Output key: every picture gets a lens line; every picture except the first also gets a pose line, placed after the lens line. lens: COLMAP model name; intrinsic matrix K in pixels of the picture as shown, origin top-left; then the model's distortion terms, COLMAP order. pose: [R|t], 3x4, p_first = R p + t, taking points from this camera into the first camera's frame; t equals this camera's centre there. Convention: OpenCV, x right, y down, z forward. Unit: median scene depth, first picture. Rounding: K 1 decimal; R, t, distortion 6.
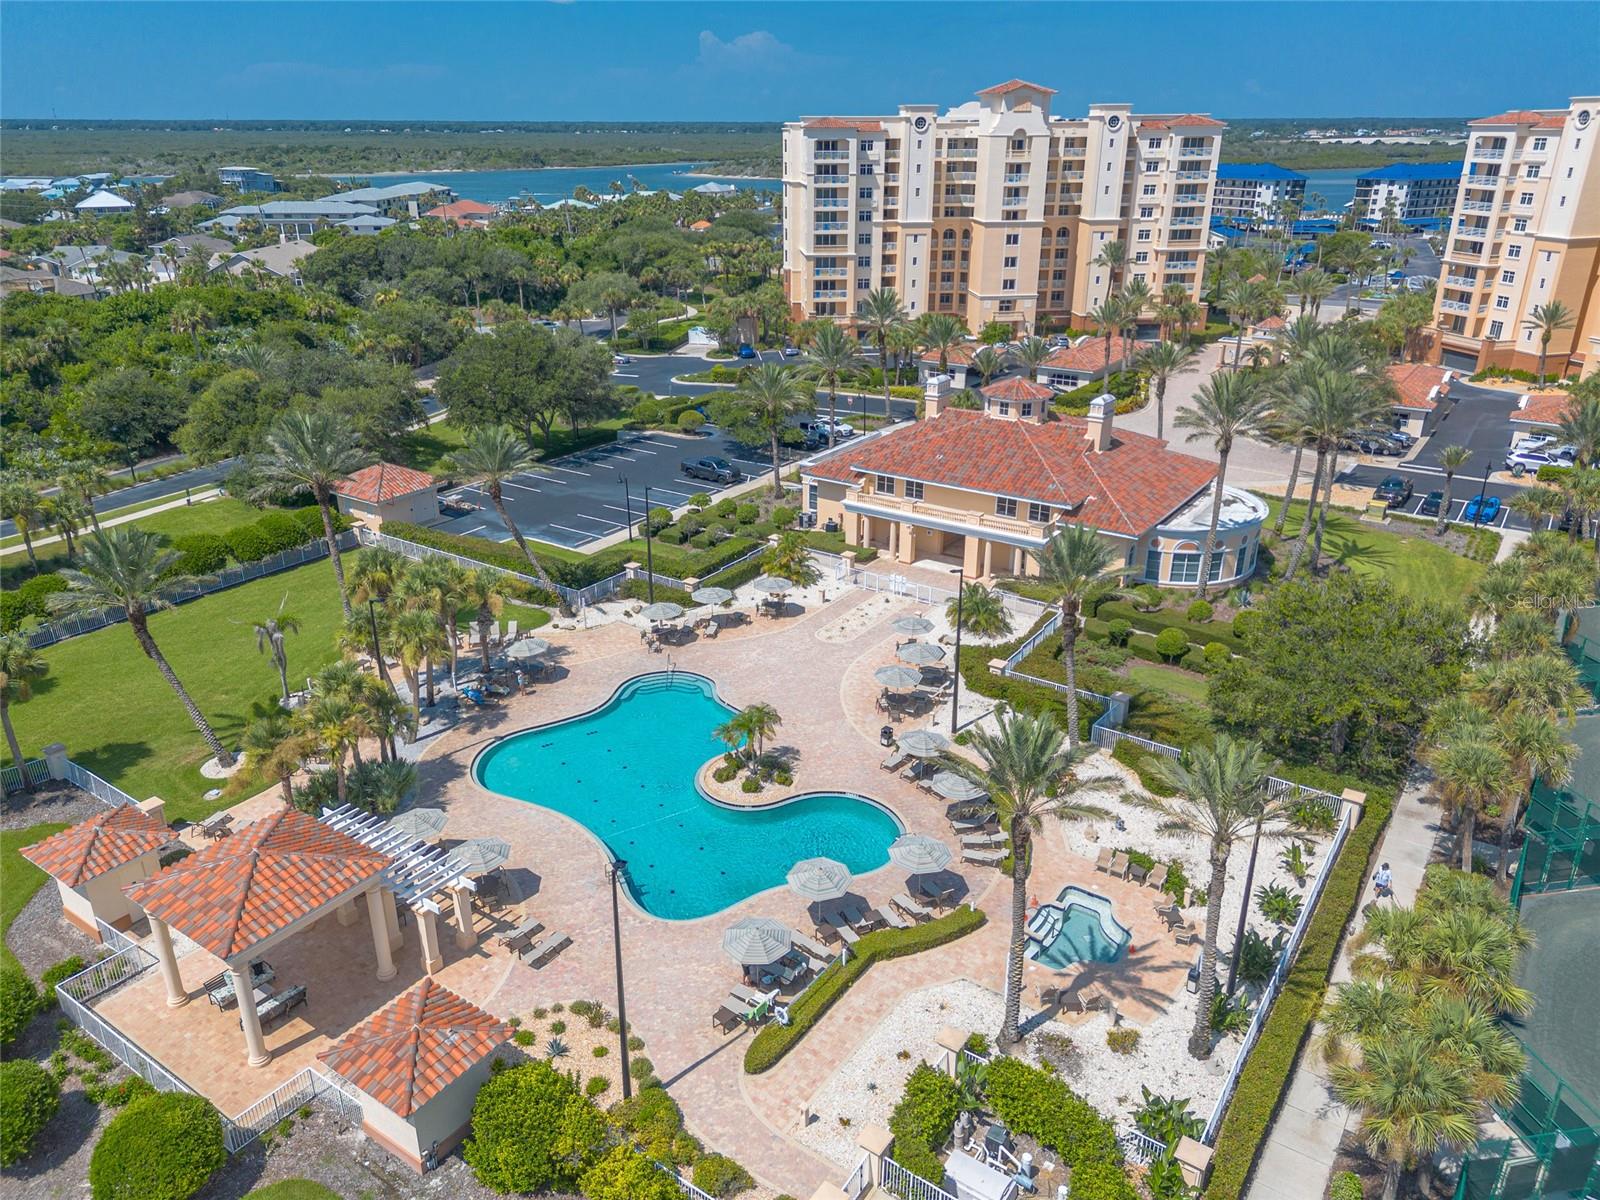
lens RADIAL K [[1142.5, 0, 795.9], [0, 1142.5, 604.3], [0, 0, 1]] dist [0.060389, -0.047317]
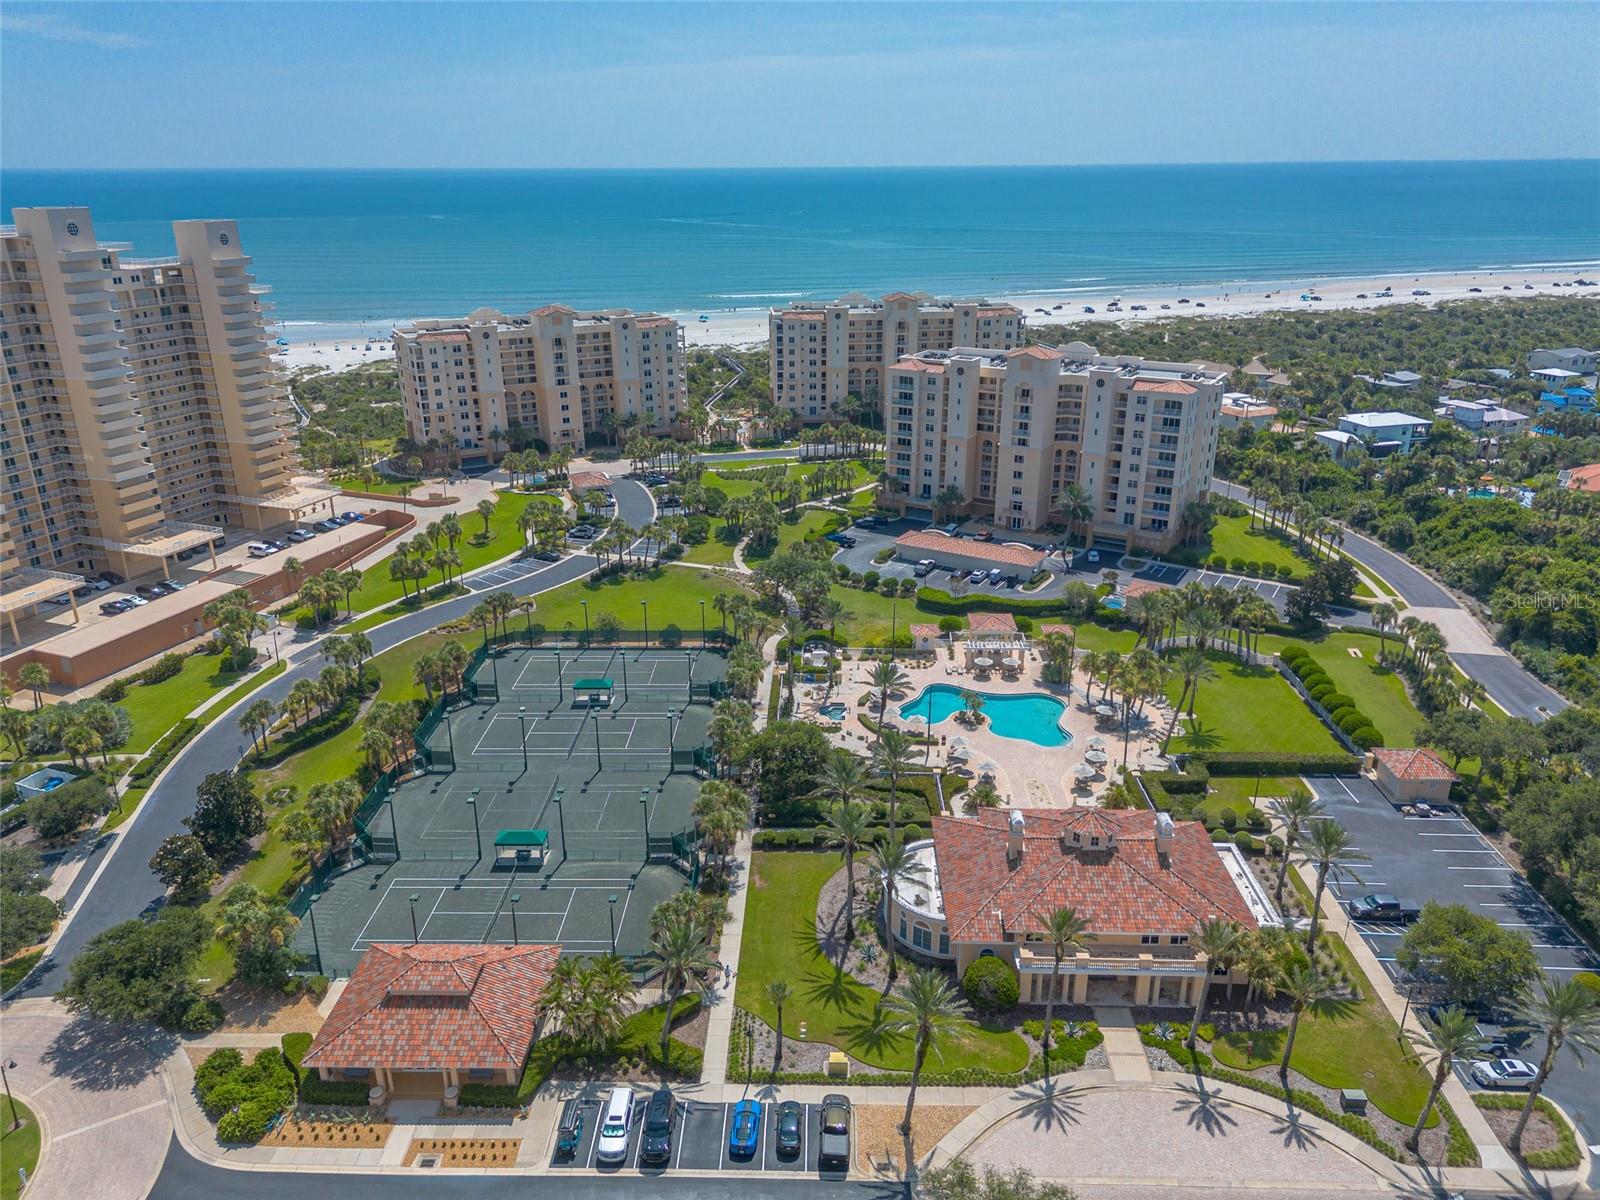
lens RADIAL K [[1136.5, 0, 800.0], [0, 1136.5, 600.0], [0, 0, 1]] dist [0.093291, -0.115967]
pose [[-0.836812, 0.199530, -0.509837, 0.555163], [-0.206362, 0.747590, 0.631287, -0.576527], [0.507110, 0.633479, -0.584417, 0.767117]]
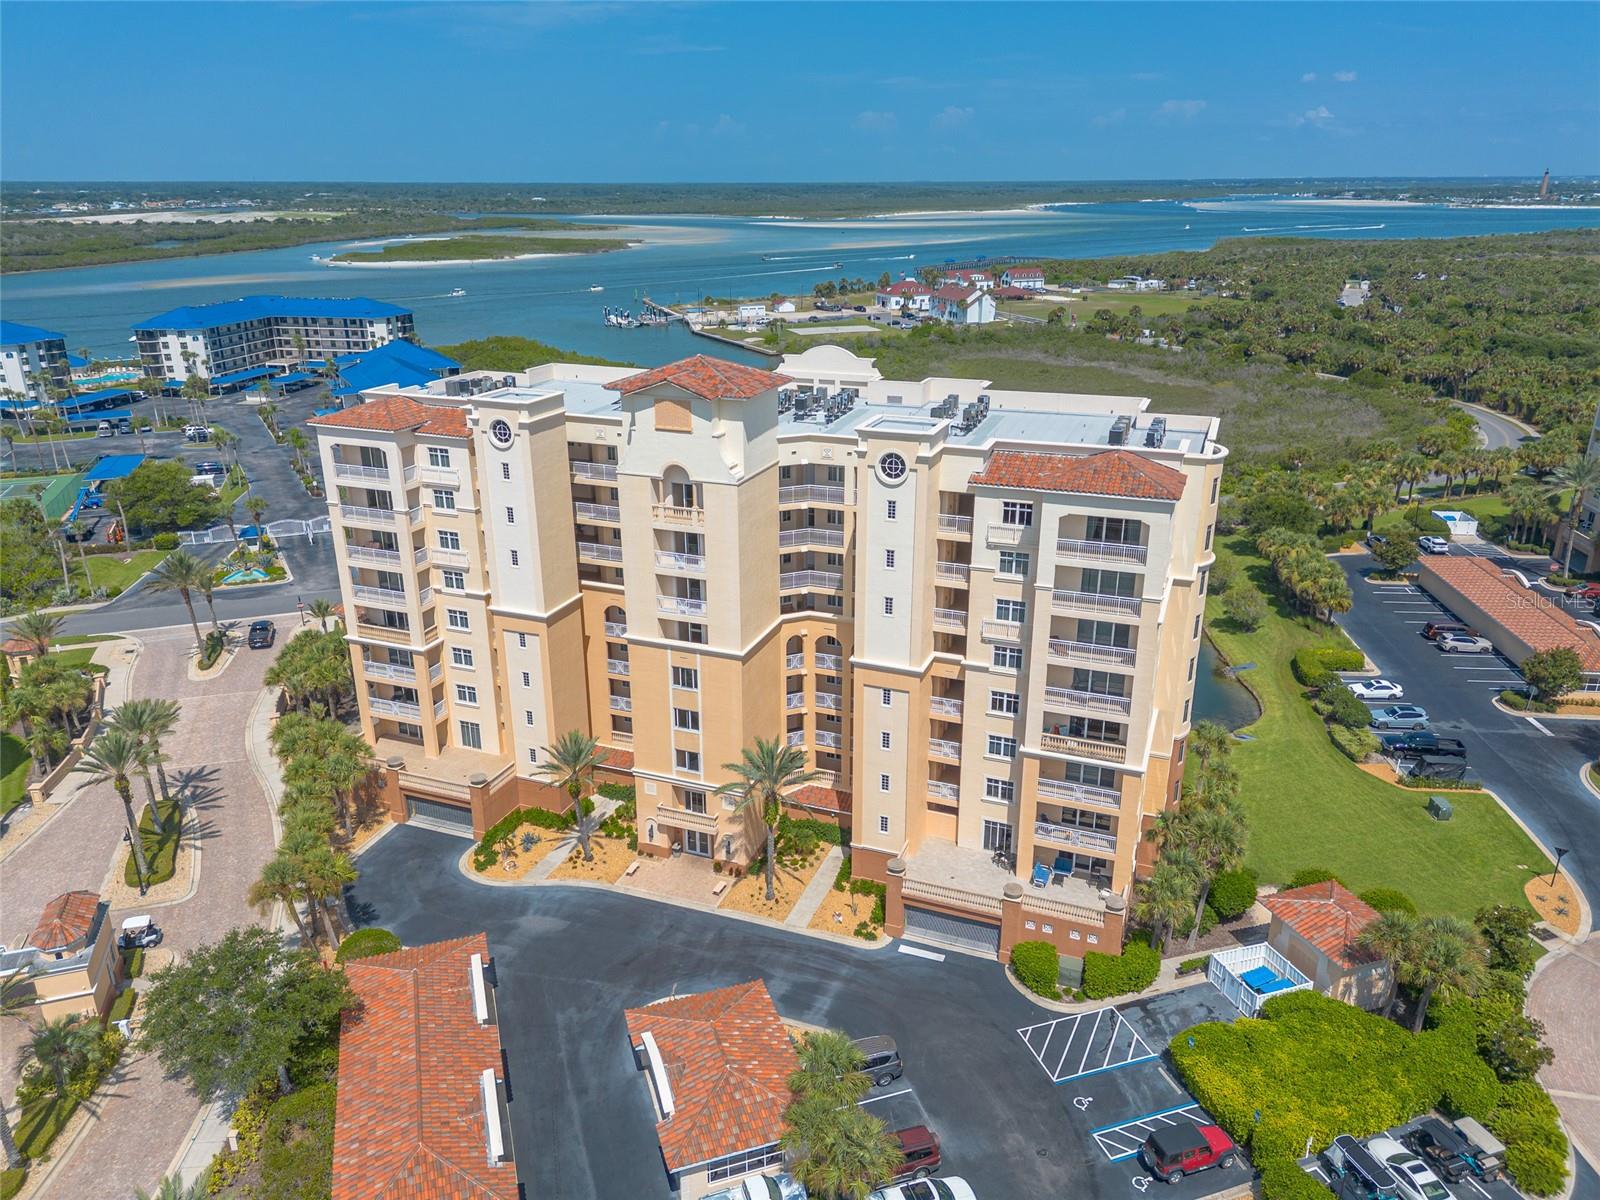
lens RADIAL K [[1134.8, 0, 800.0], [0, 1134.8, 600.0], [0, 0, 1]] dist [0.077711, -0.078702]
pose [[0.596407, -0.277505, 0.753186, 0.255514], [0.313049, 0.944449, 0.100088, -0.288625], [-0.739121, 0.176091, 0.650148, 0.439493]]
